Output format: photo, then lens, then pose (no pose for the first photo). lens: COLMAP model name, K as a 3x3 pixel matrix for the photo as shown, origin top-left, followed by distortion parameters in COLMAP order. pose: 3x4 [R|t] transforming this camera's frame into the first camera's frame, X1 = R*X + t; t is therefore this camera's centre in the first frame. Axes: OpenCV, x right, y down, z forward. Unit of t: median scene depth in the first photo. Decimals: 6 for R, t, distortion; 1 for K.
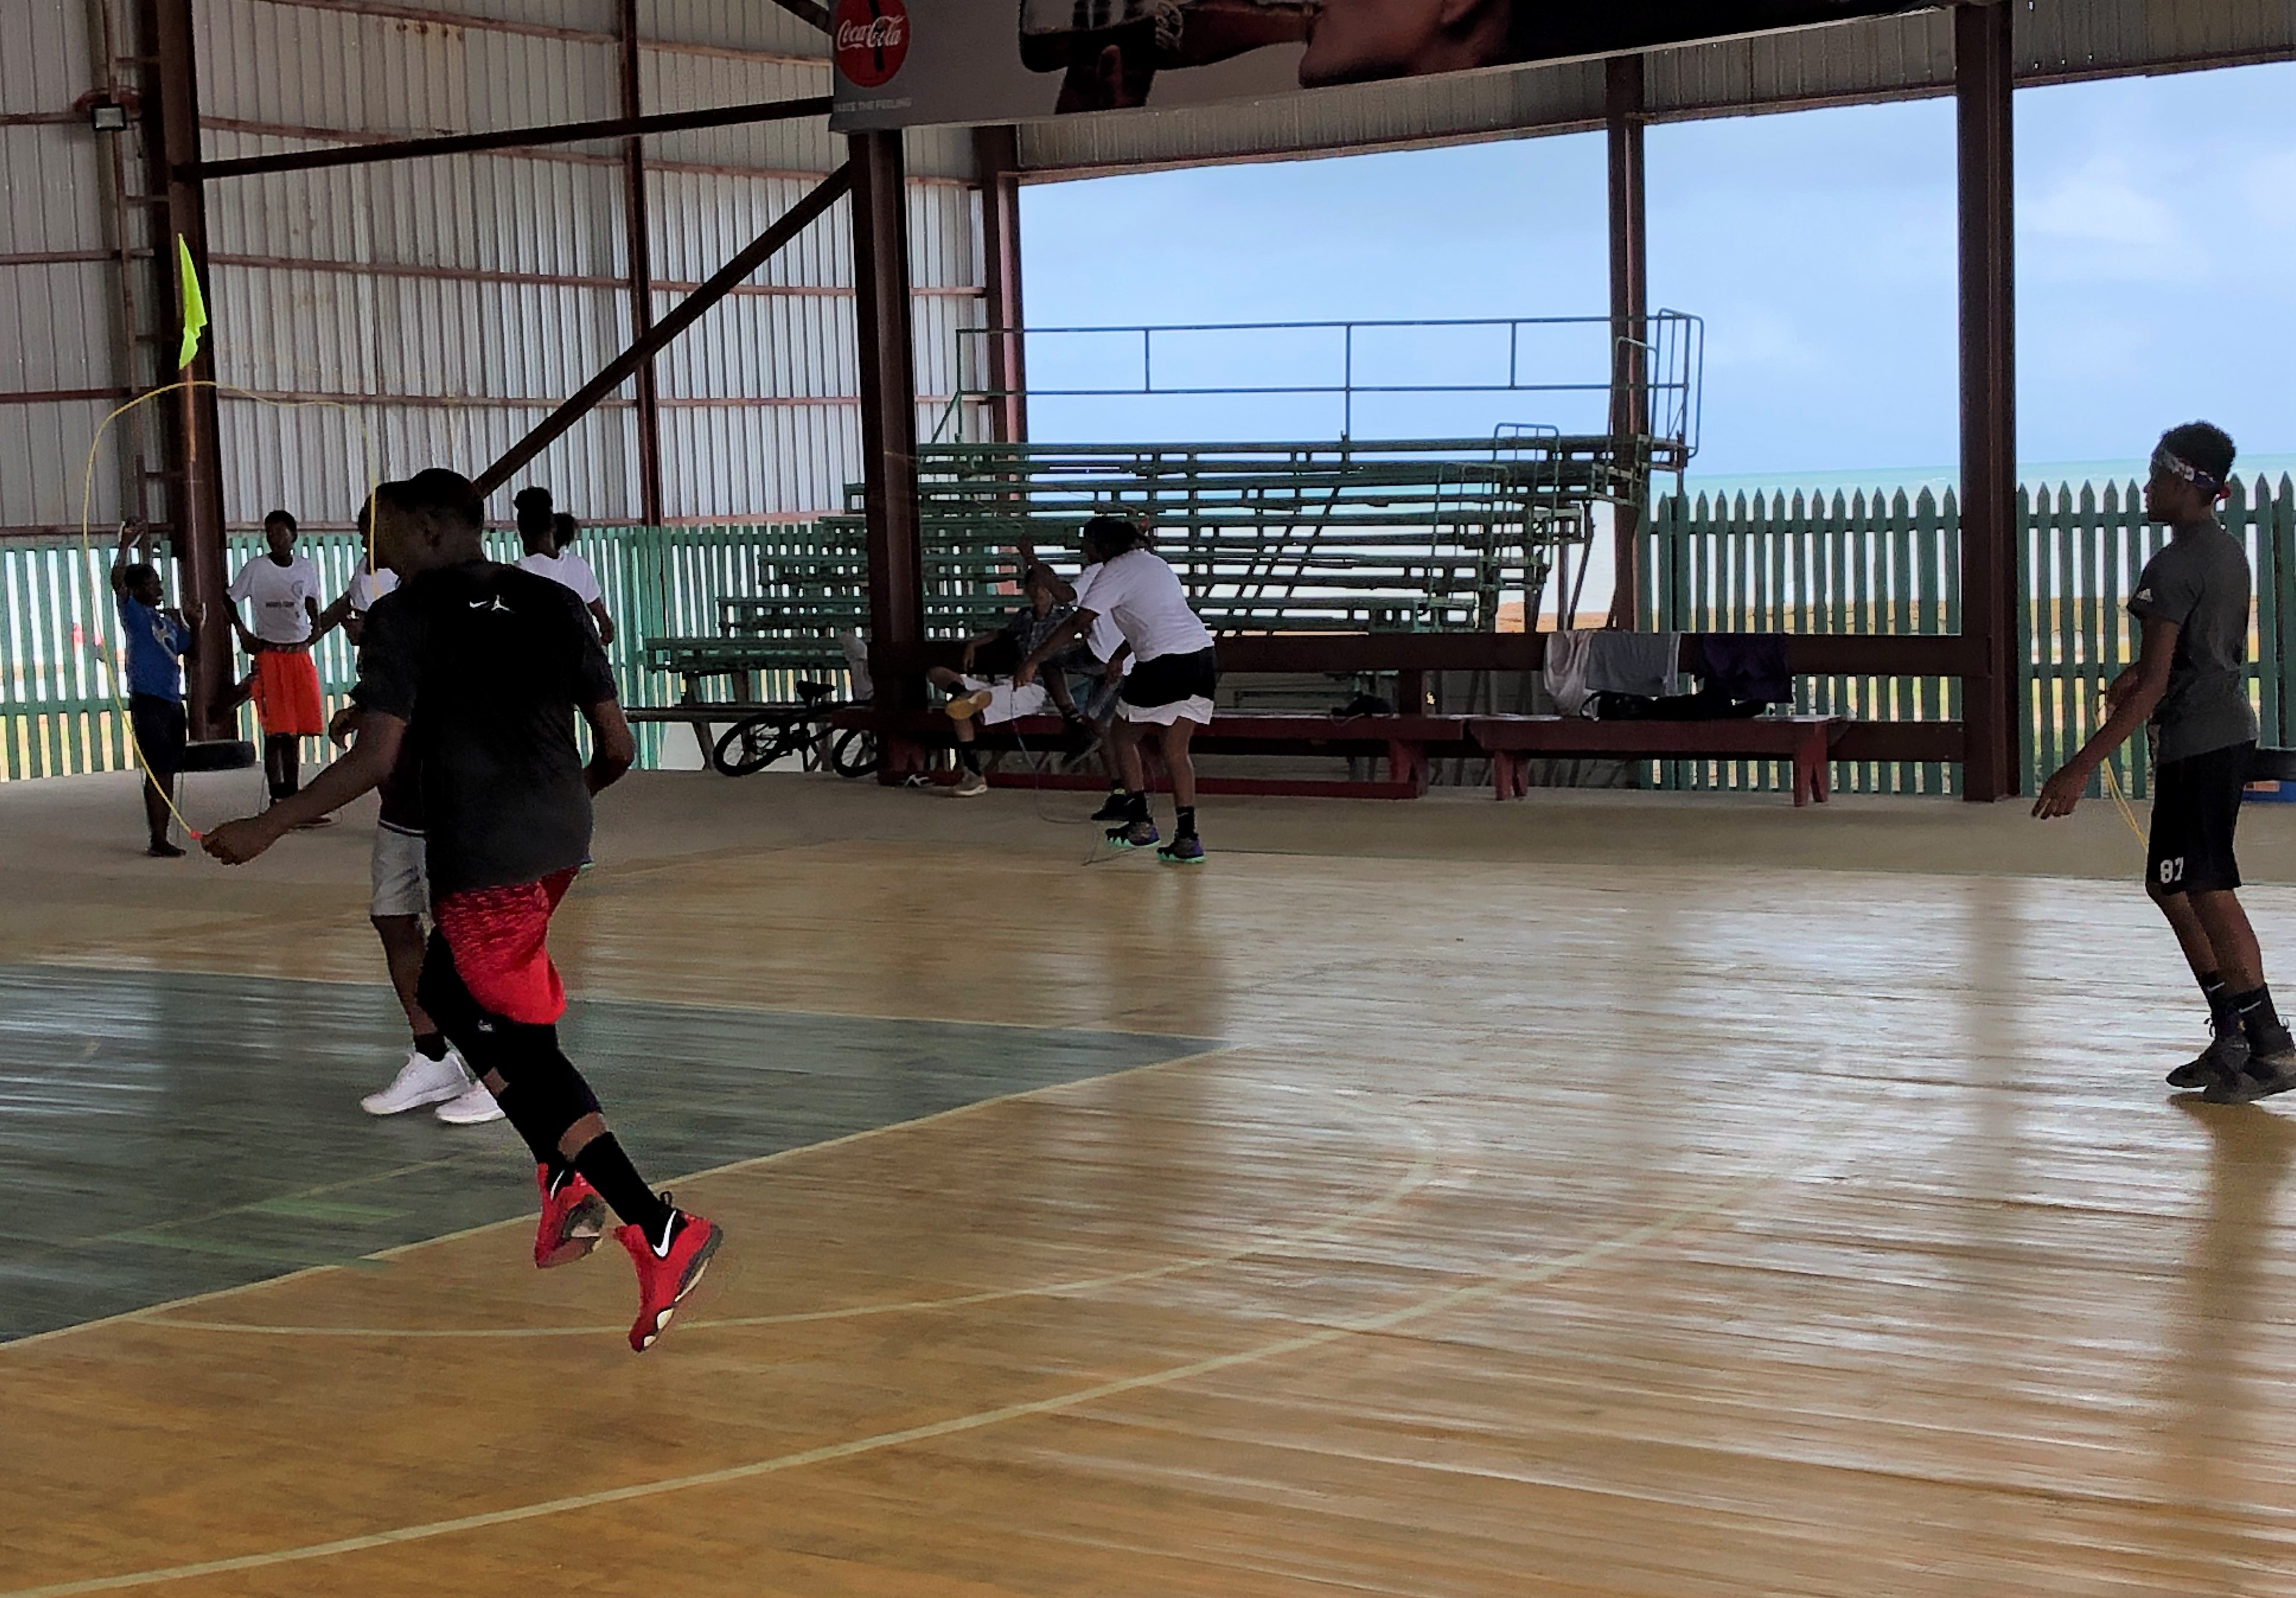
lens RADIAL K [[3889.7, 0, 1148.0], [0, 3889.7, 799.0], [0, 0, 1]] dist [0.362846, -1.994556]
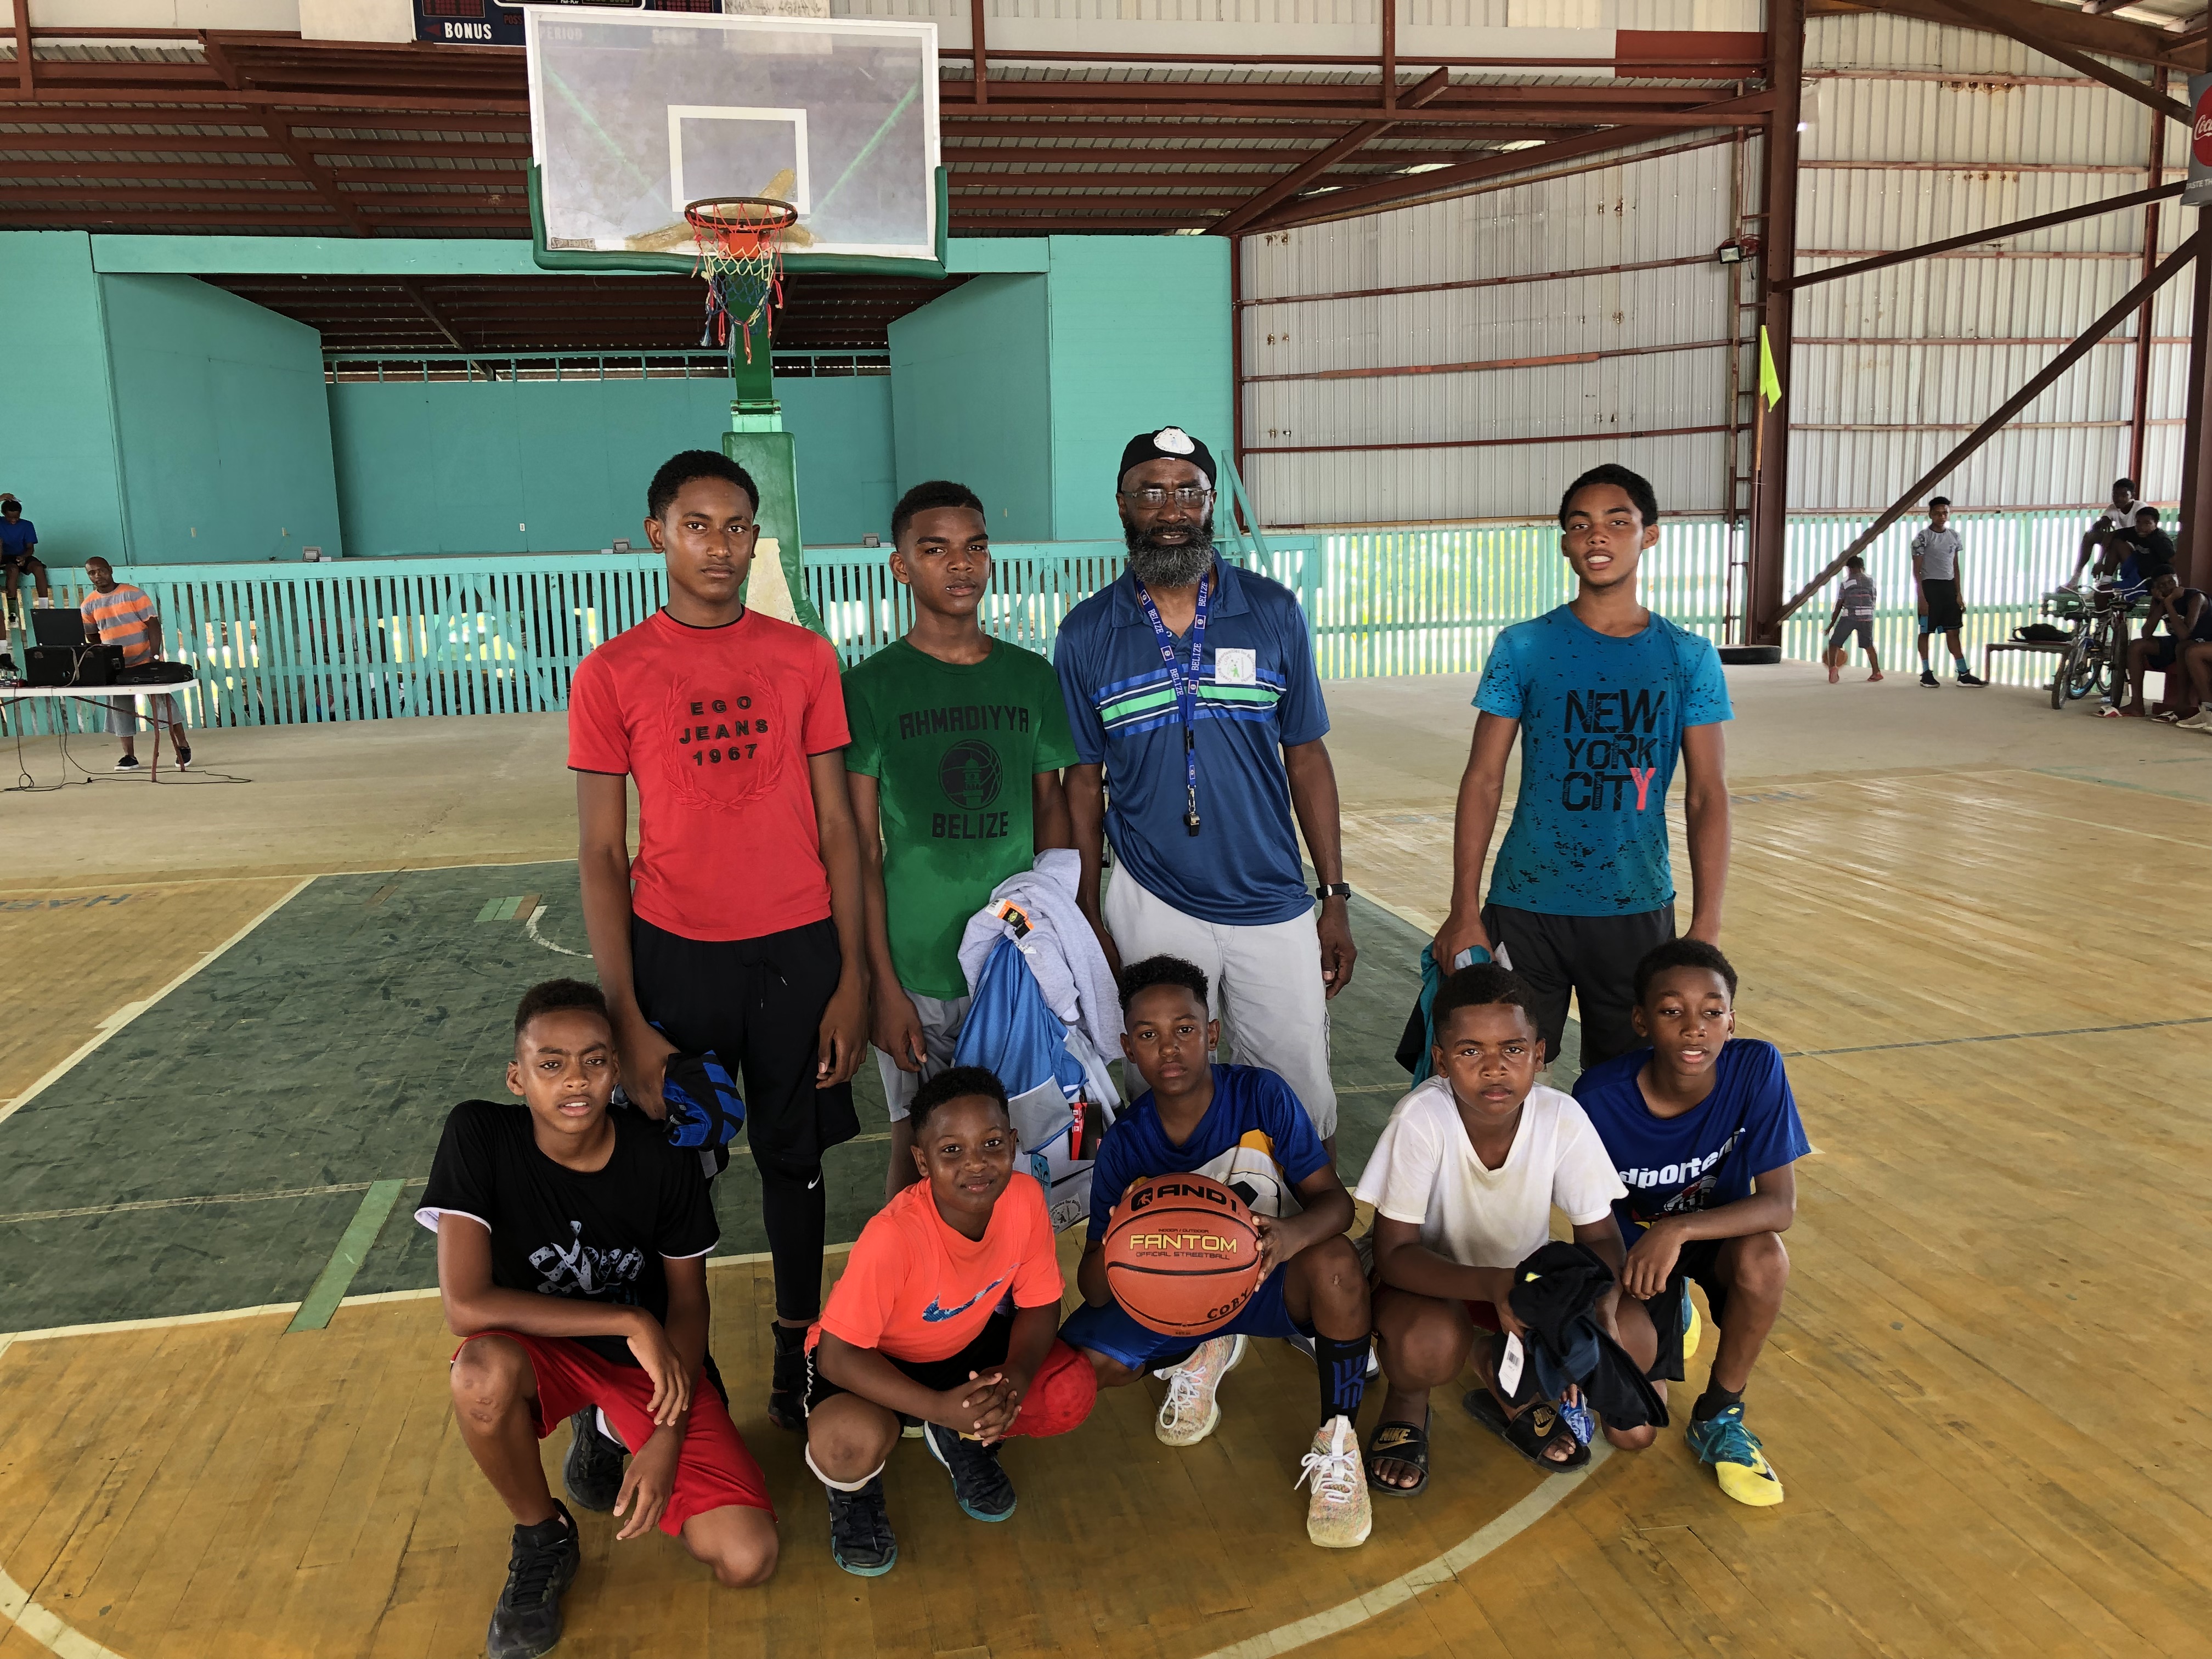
lens RADIAL K [[1825.1, 0, 1103.8], [0, 1825.1, 804.3], [0, 0, 1]] dist [-0.004105, 0.062006]
pose [[0.727349, 0.115479, -0.676482, 0.079837], [-0.050102, 0.992046, 0.115478, -0.022943], [0.684436, -0.050100, 0.727350, 0.268091]]
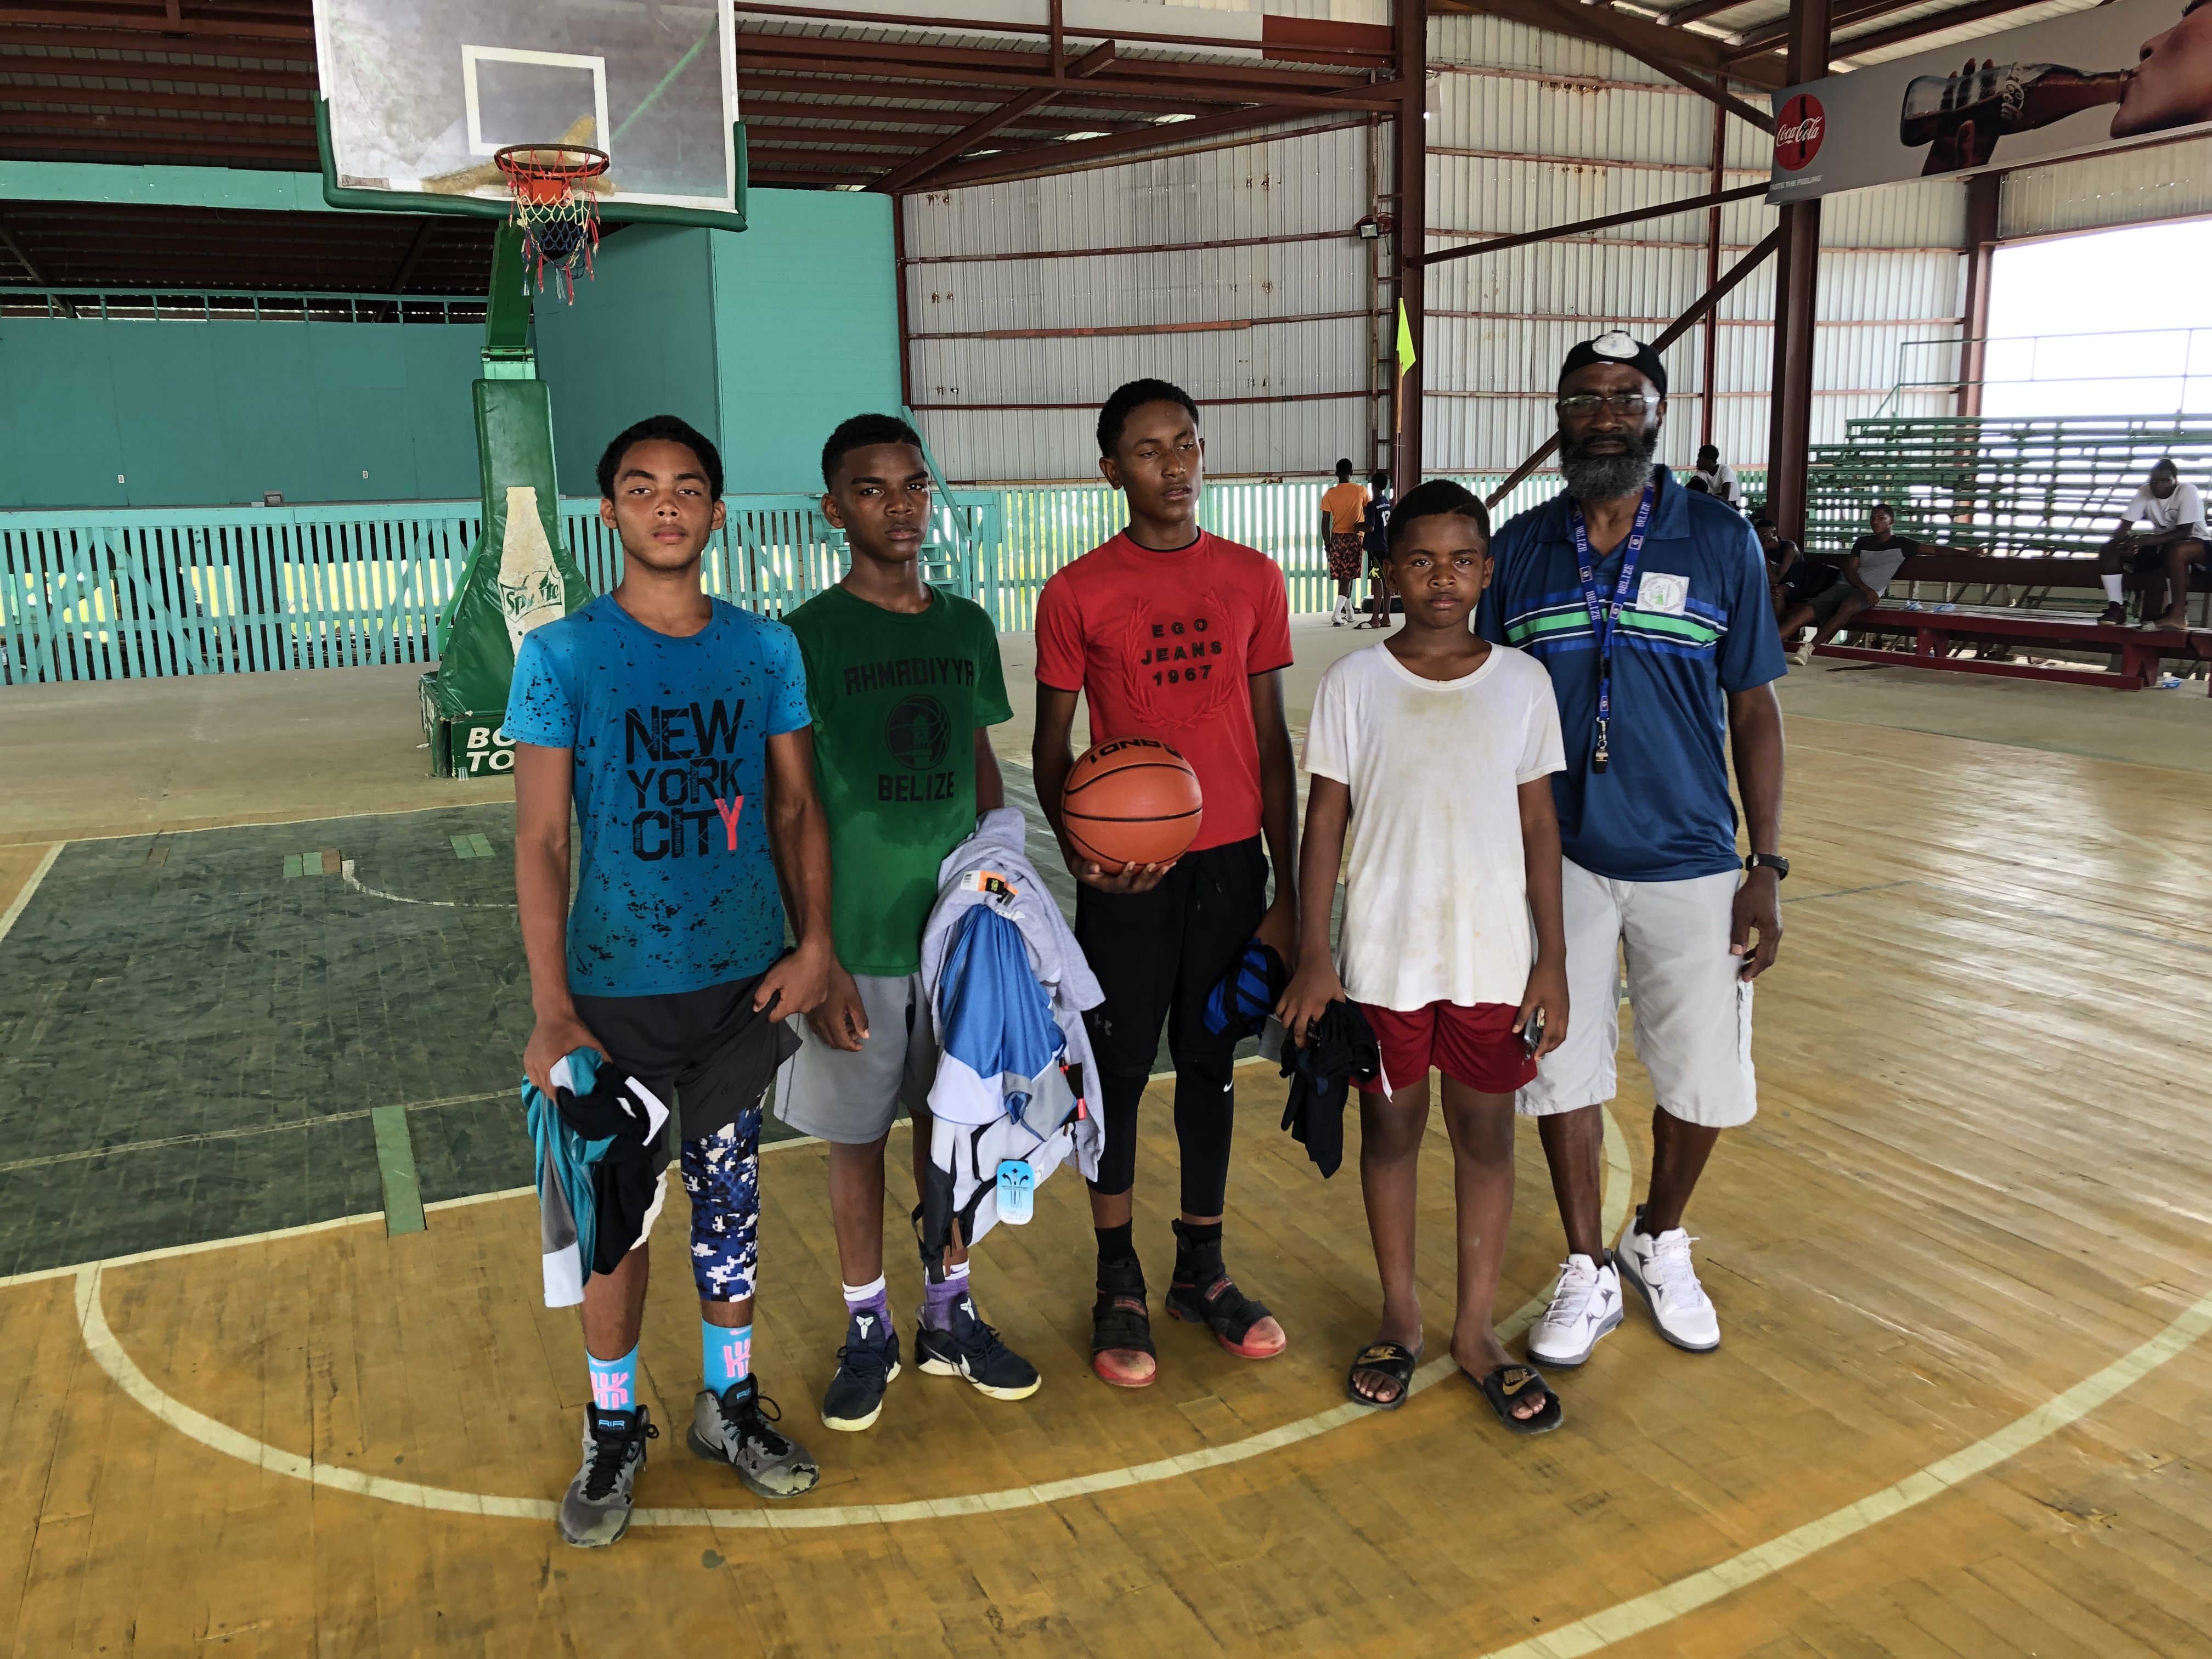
lens RADIAL K [[1833.0, 0, 1103.6], [0, 1833.0, 791.5], [0, 0, 1]] dist [0.013565, 0.012428]
pose [[0.861528, 0.098543, -0.498055, 0.060965], [-0.045118, 0.991962, 0.118220, -0.018157], [0.505701, -0.079378, 0.859049, 0.226519]]
